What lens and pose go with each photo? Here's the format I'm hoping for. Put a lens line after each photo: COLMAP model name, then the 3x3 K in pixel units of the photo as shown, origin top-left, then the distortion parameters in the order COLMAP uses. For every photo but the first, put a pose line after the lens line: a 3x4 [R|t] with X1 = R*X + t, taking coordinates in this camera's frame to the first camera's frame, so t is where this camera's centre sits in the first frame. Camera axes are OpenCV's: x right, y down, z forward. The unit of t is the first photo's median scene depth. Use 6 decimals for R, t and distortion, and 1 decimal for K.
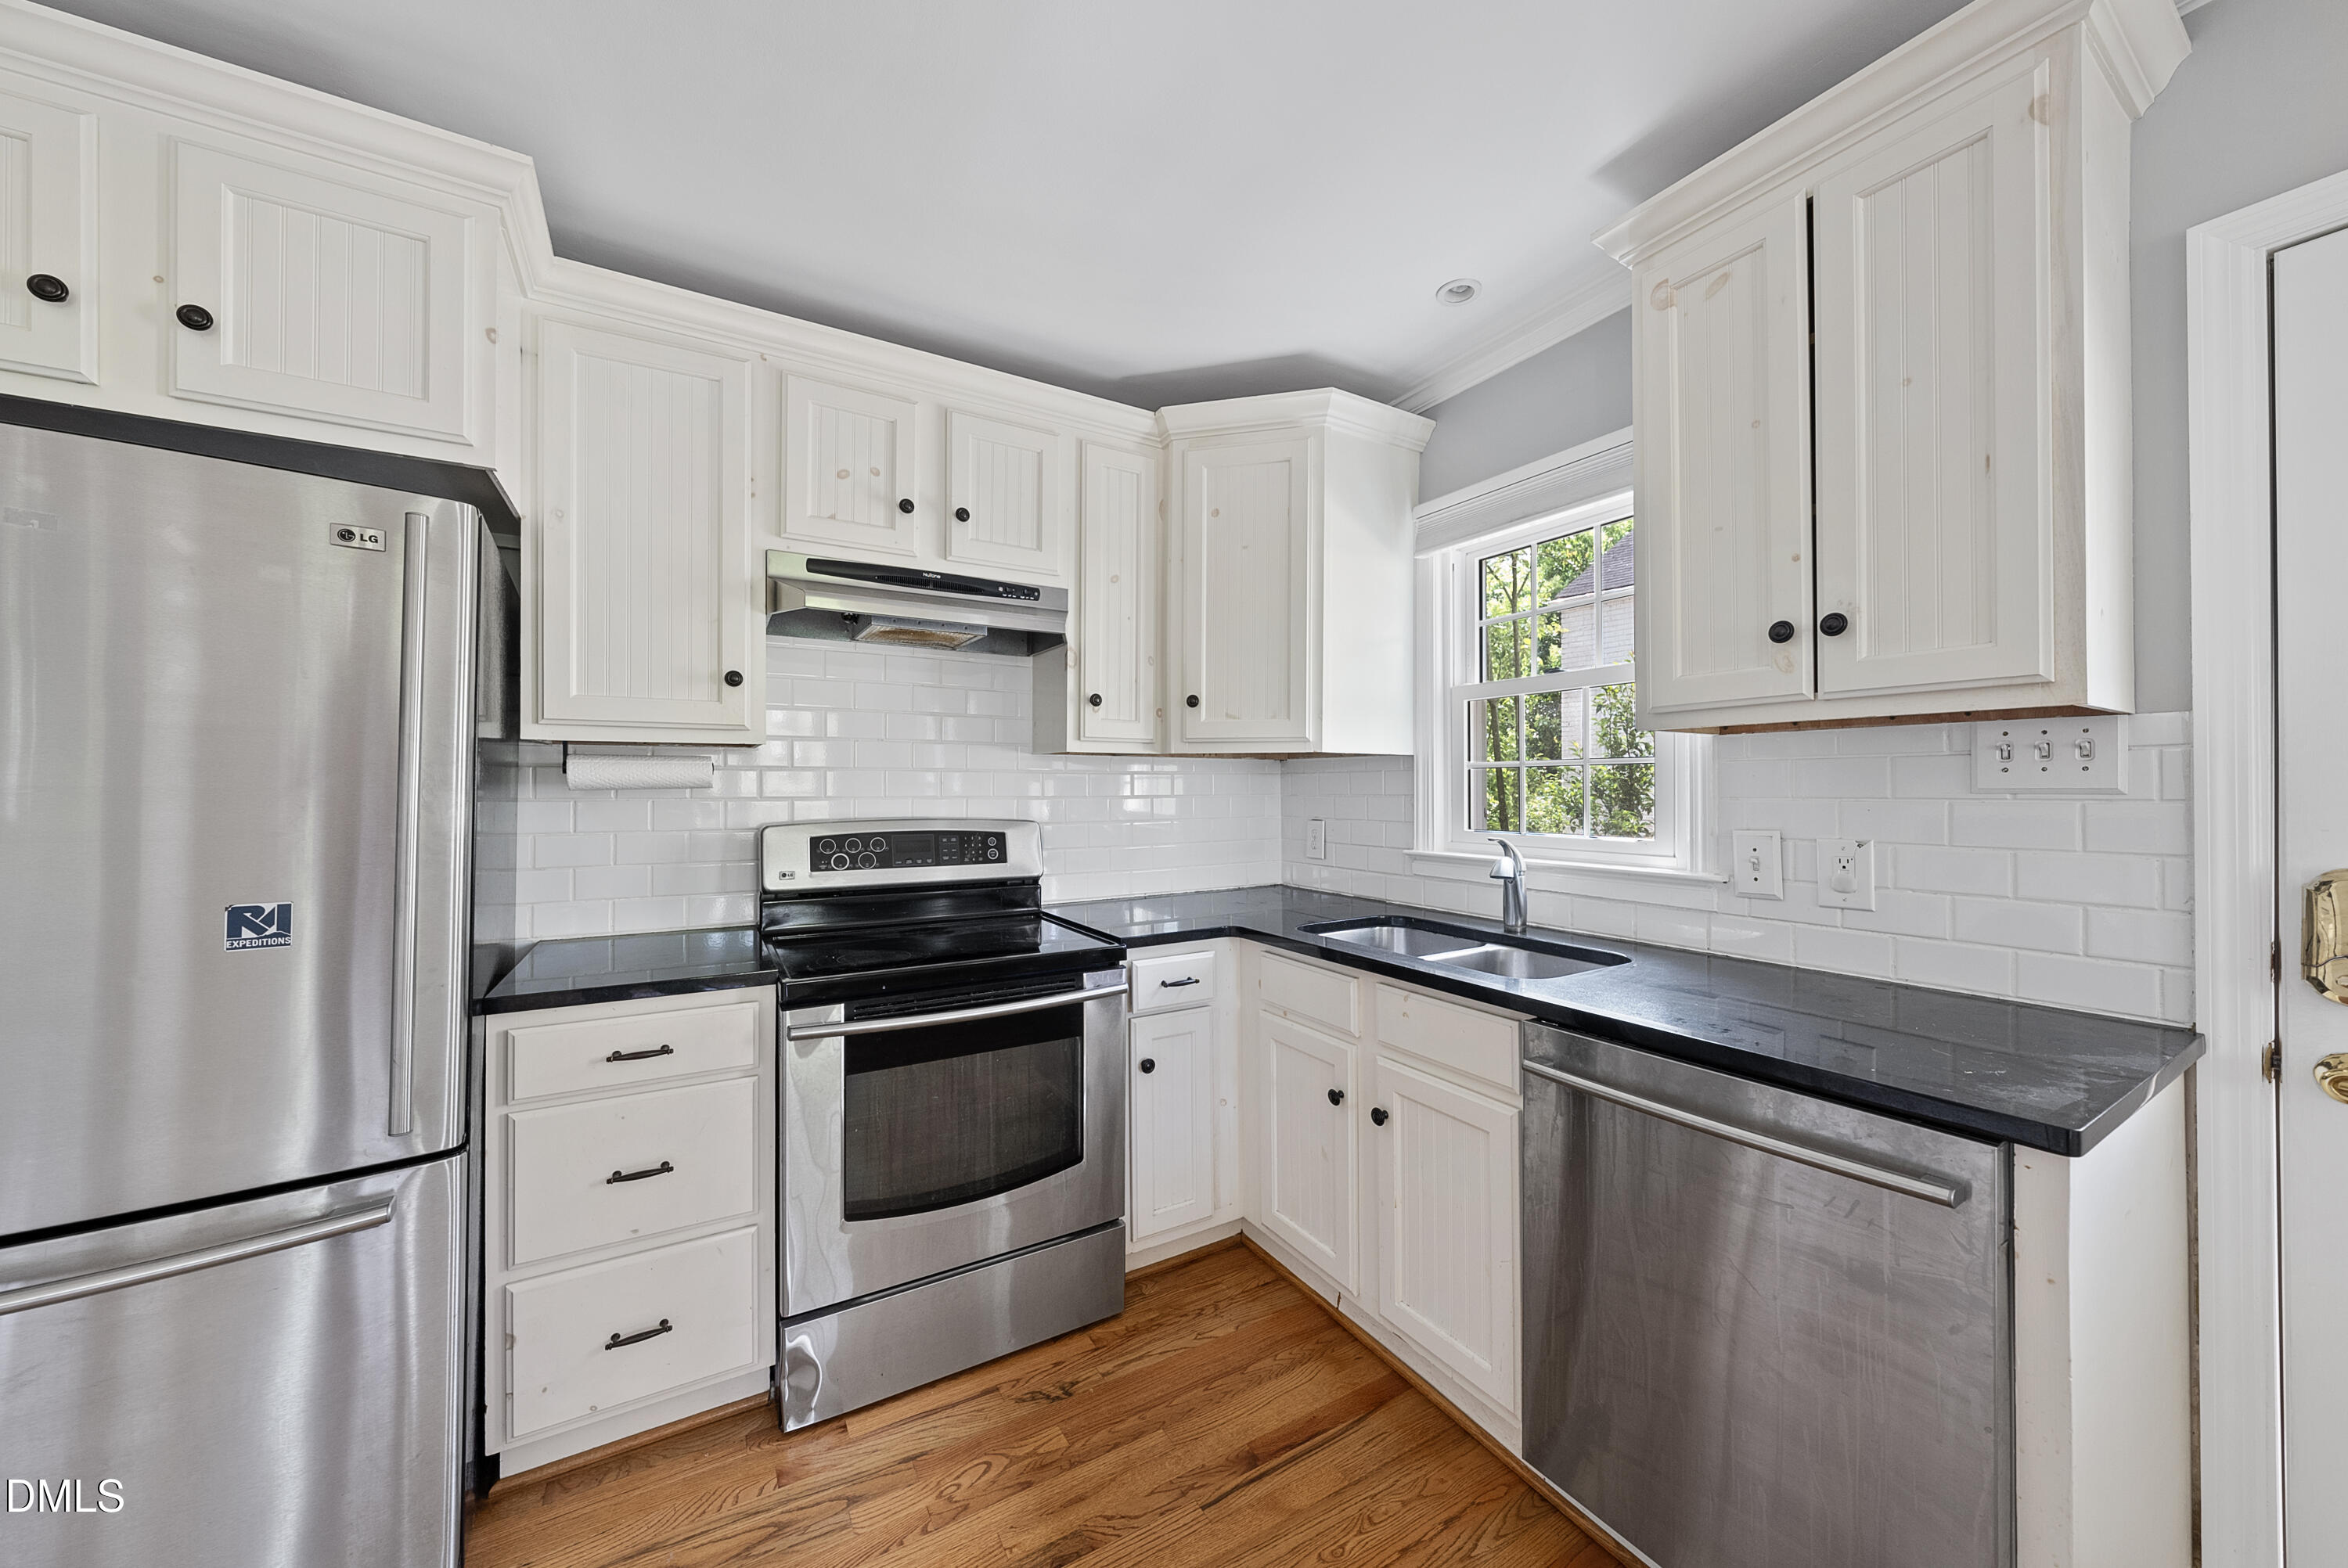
lens RADIAL K [[820.0, 0, 1175.3], [0, 820.0, 784.9], [0, 0, 1]] dist [-0.000675, -0.000134]
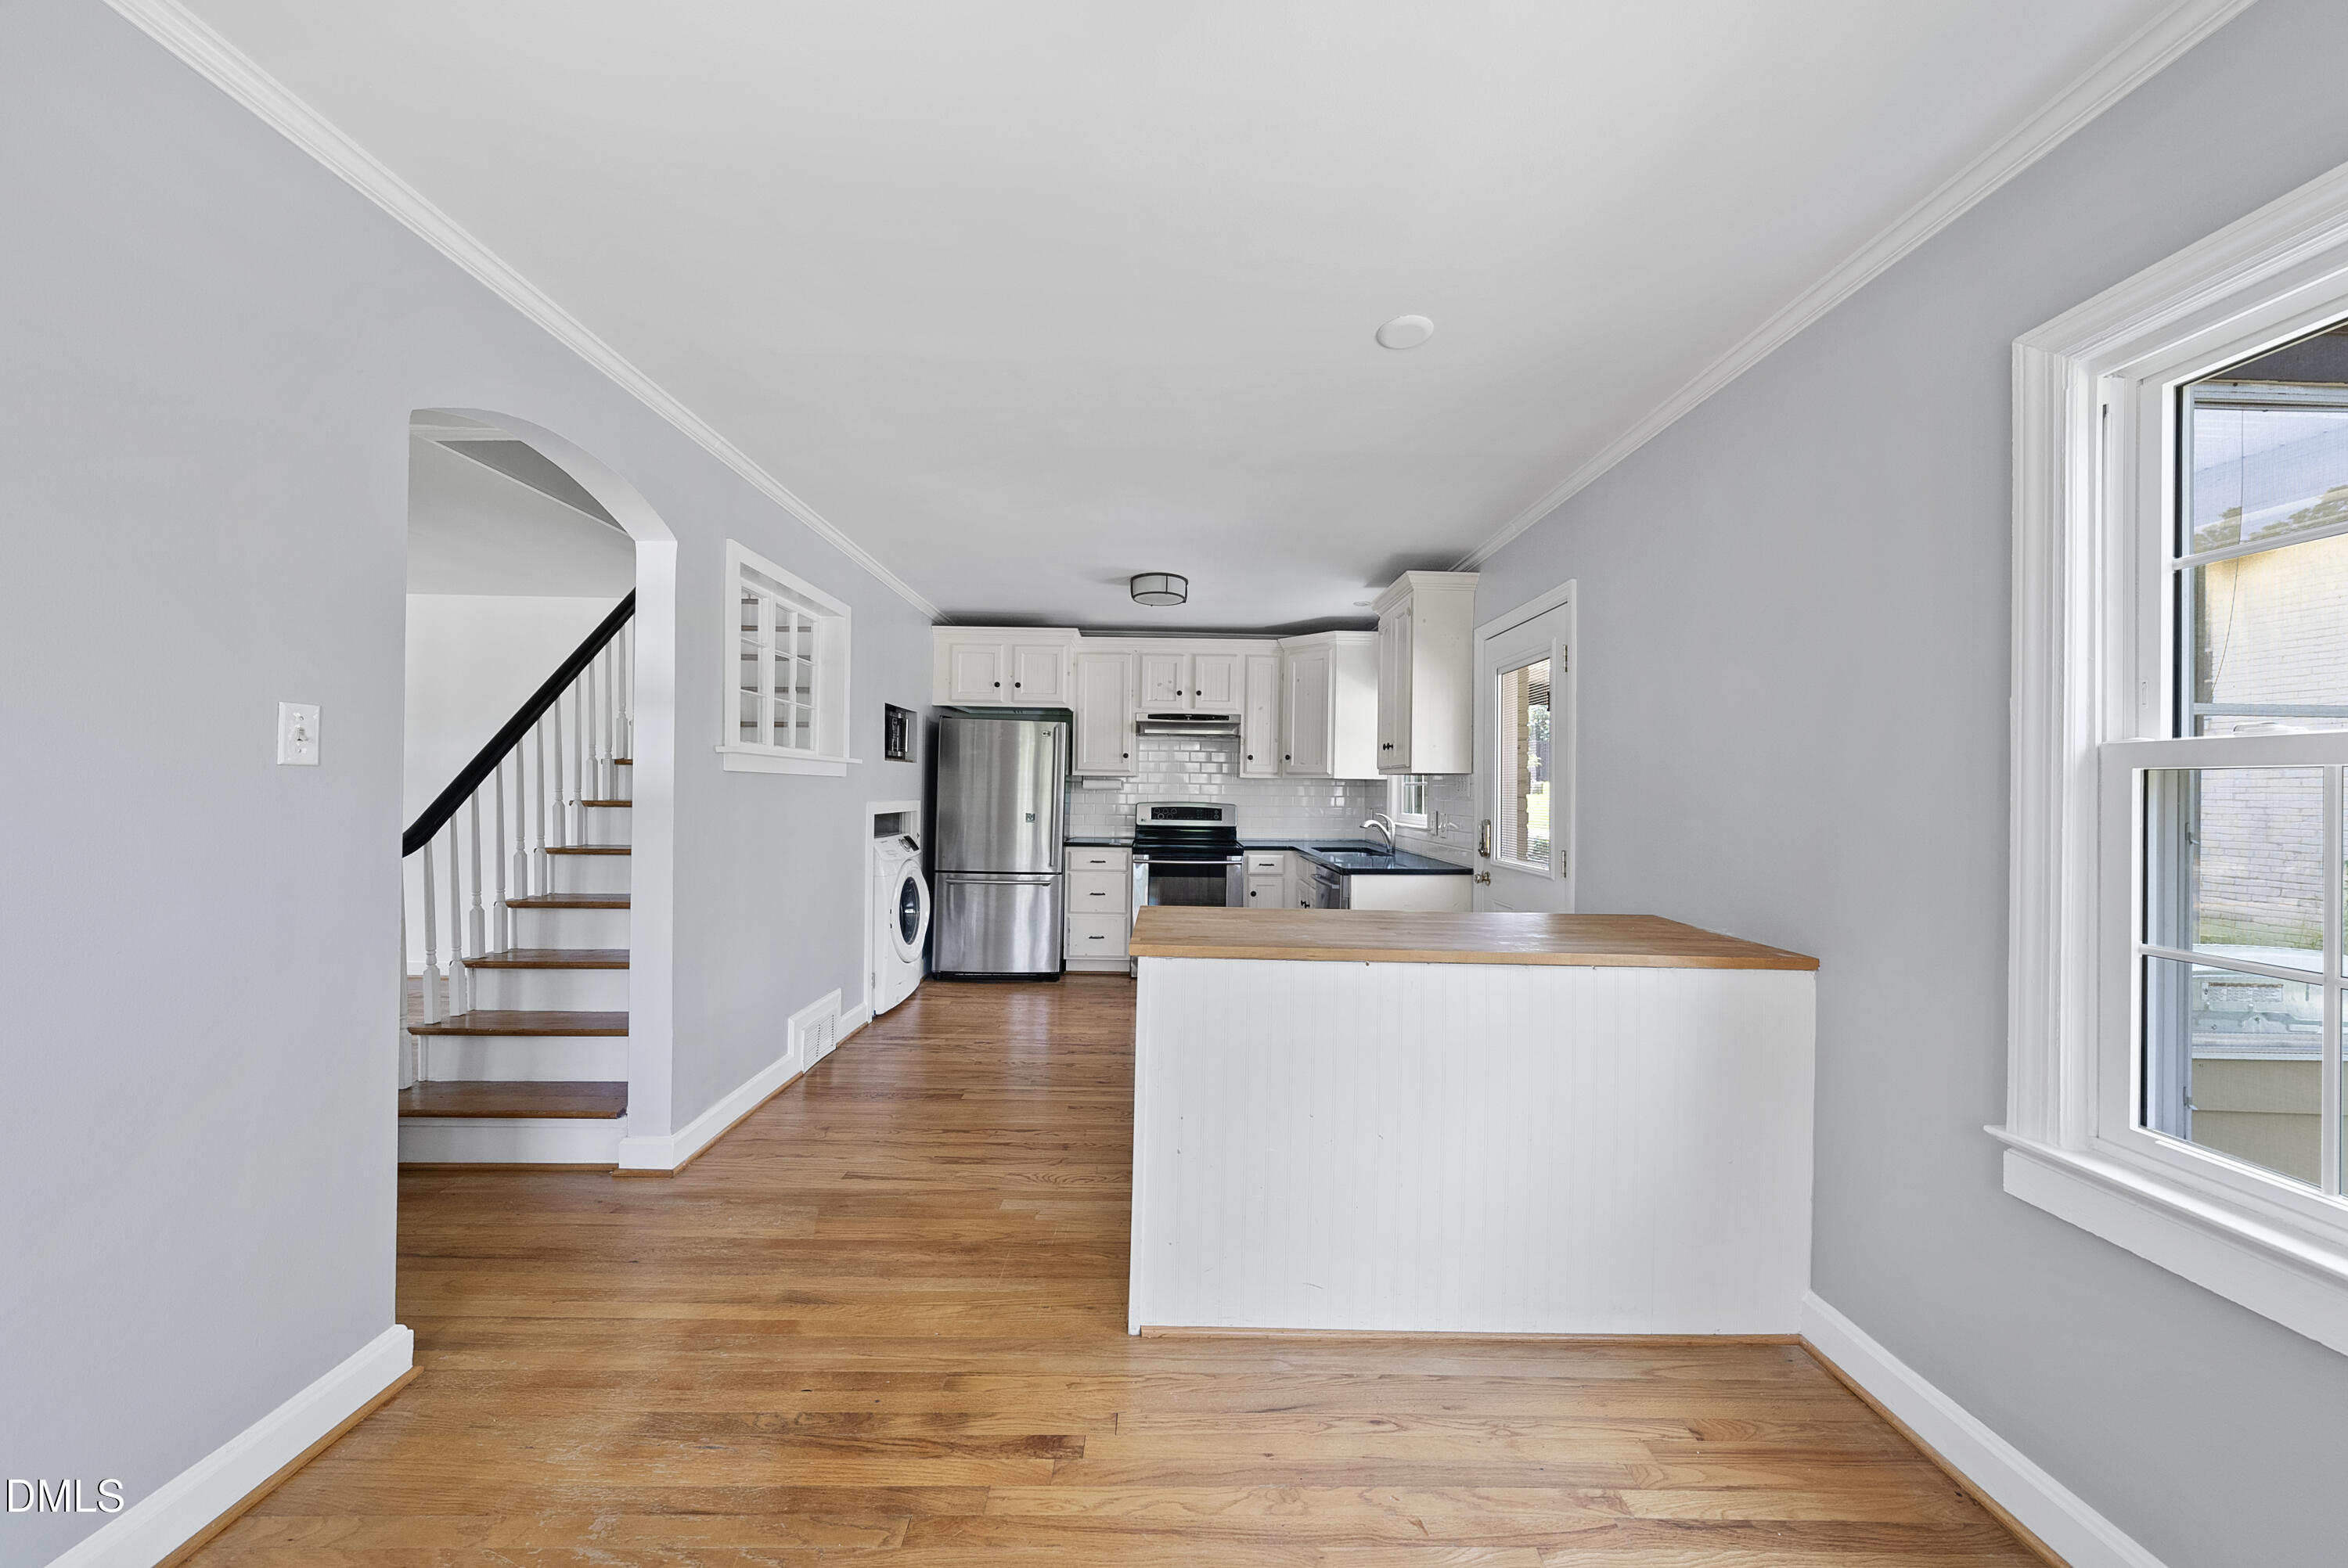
lens RADIAL K [[794.5, 0, 1174.0], [0, 794.5, 784.0], [0, 0, 1]] dist [-0.005025, -0.000091]
pose [[0.865760, 0.010312, -0.500353, 1.126217], [-0.012788, 0.999917, -0.001519, -0.016590], [0.500296, 0.007713, 0.865820, -1.517820]]
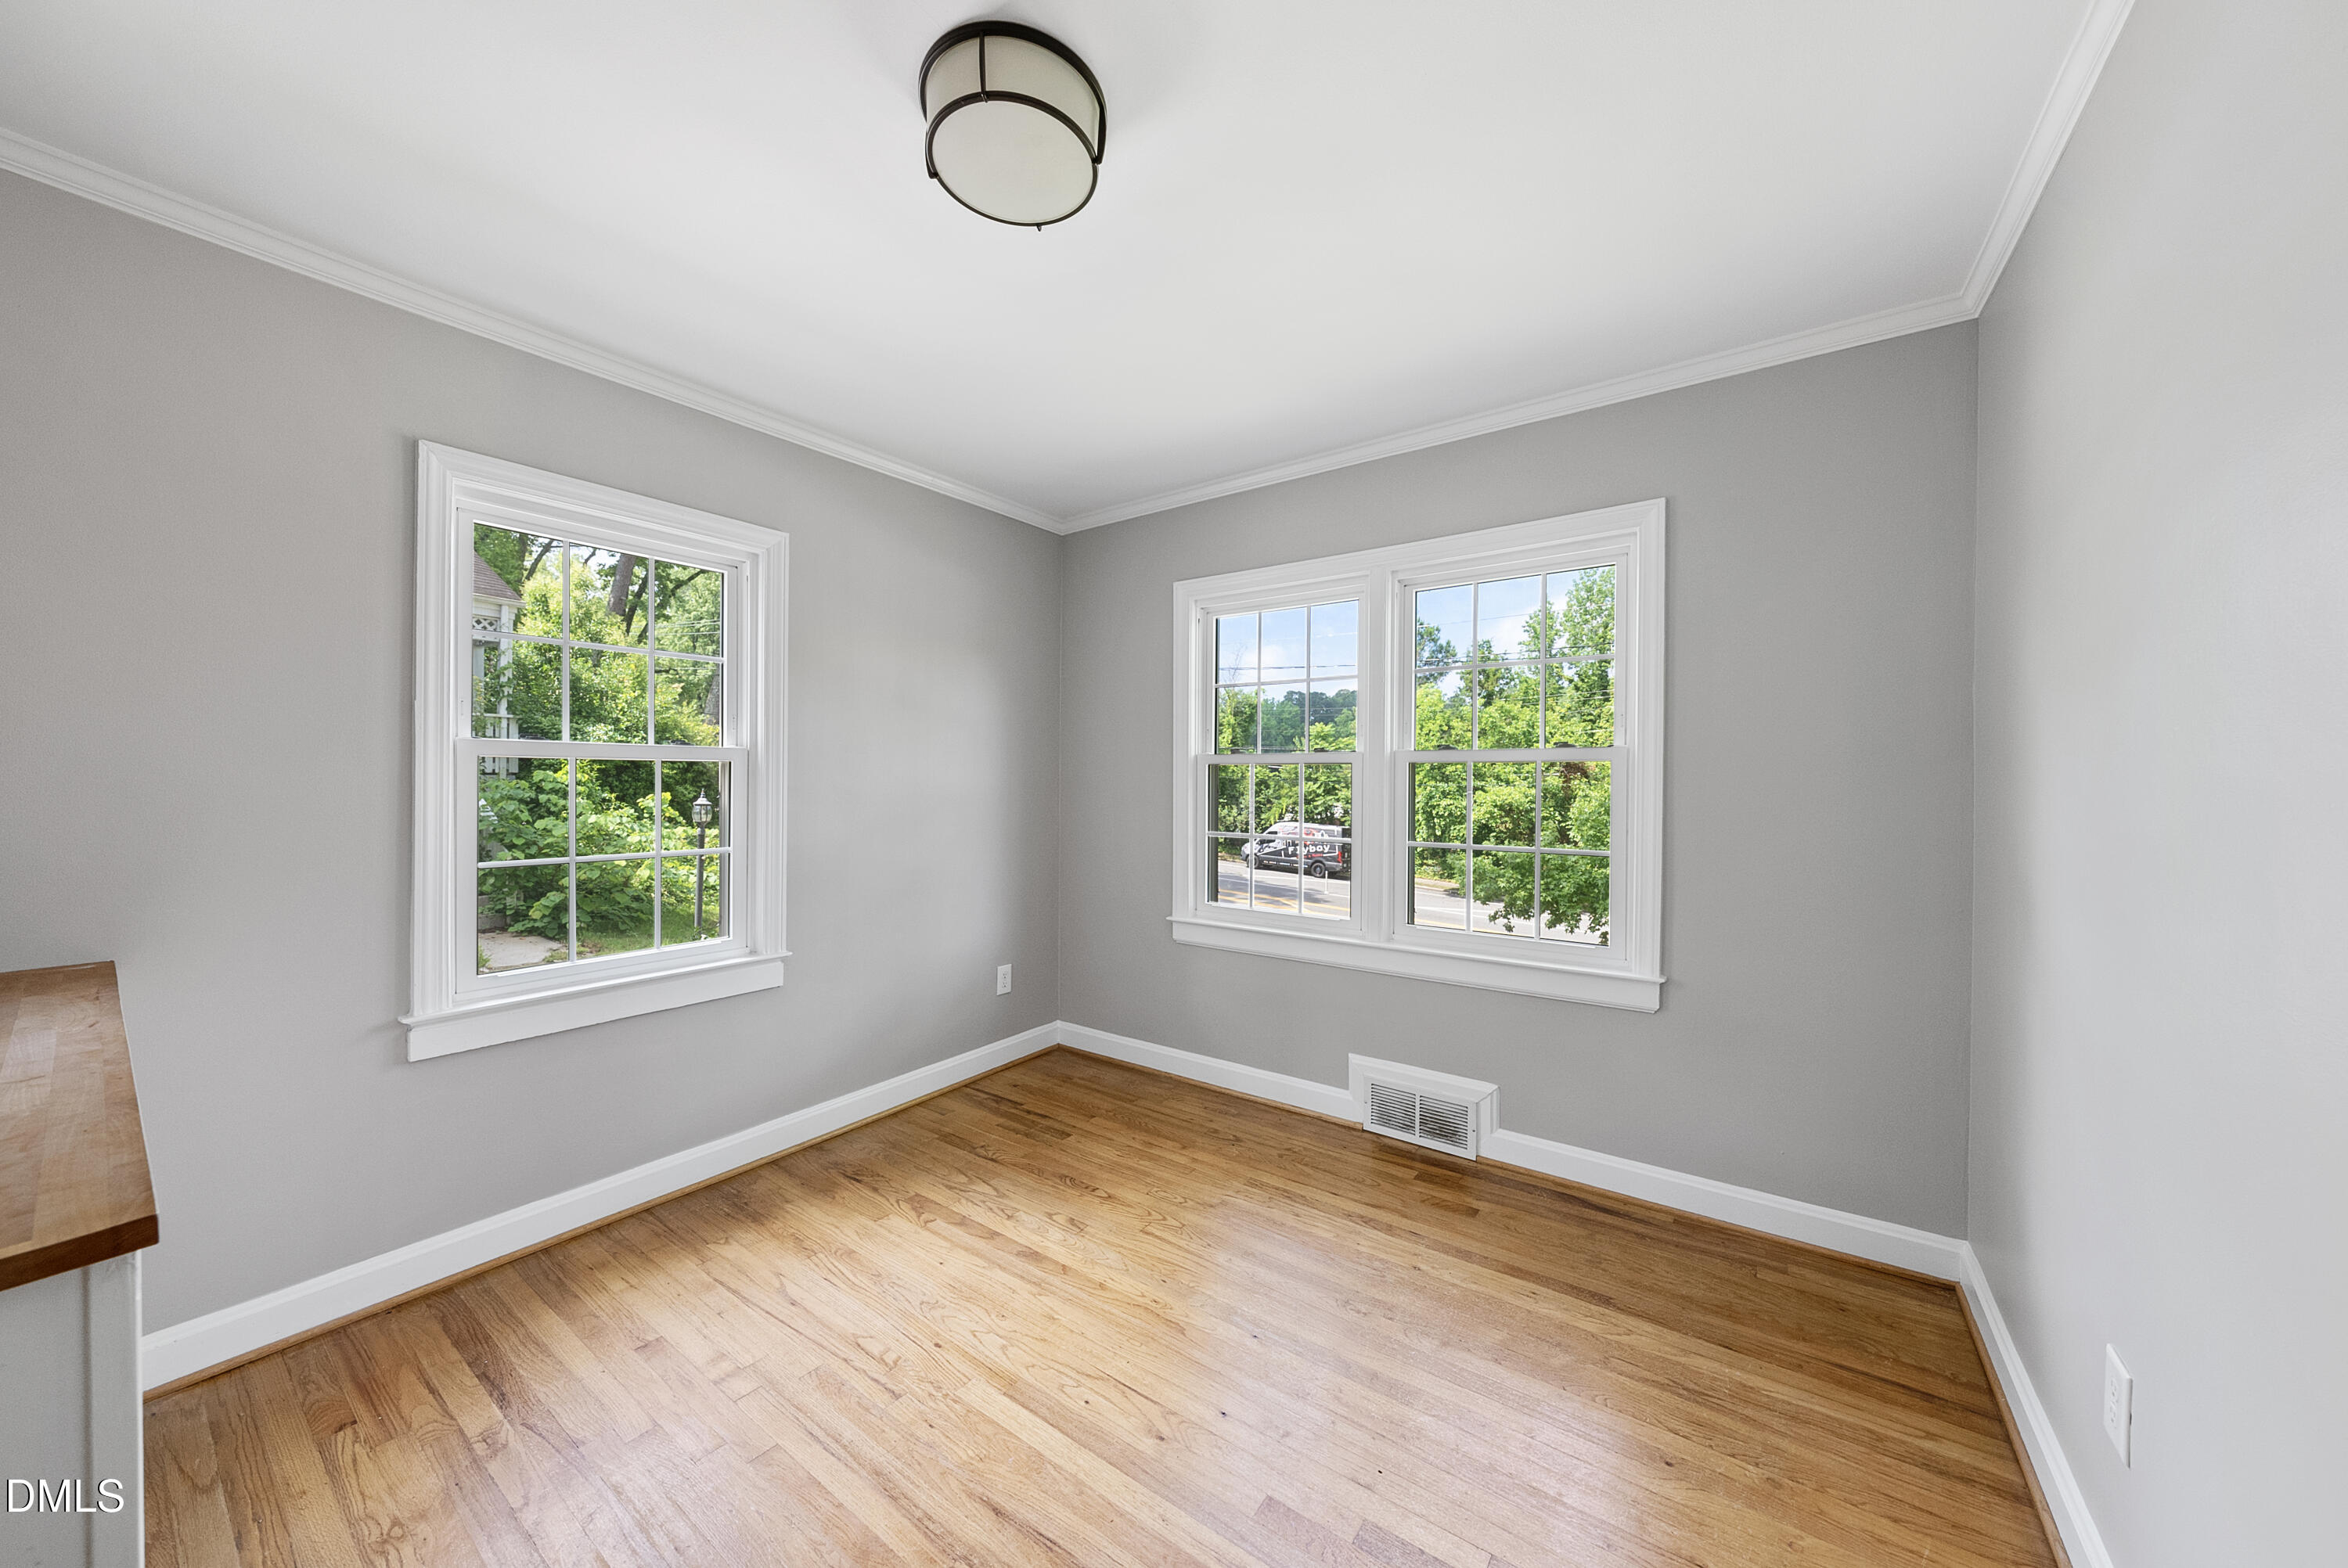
lens RADIAL K [[804.8, 0, 1176.1], [0, 804.8, 786.6], [0, 0, 1]] dist [-0.000966, -0.000144]
pose [[-0.401724, -0.008625, 0.915720, 0.114977], [-0.010771, 0.999931, 0.004693, -0.012183], [-0.915697, -0.007978, -0.401789, -0.973677]]
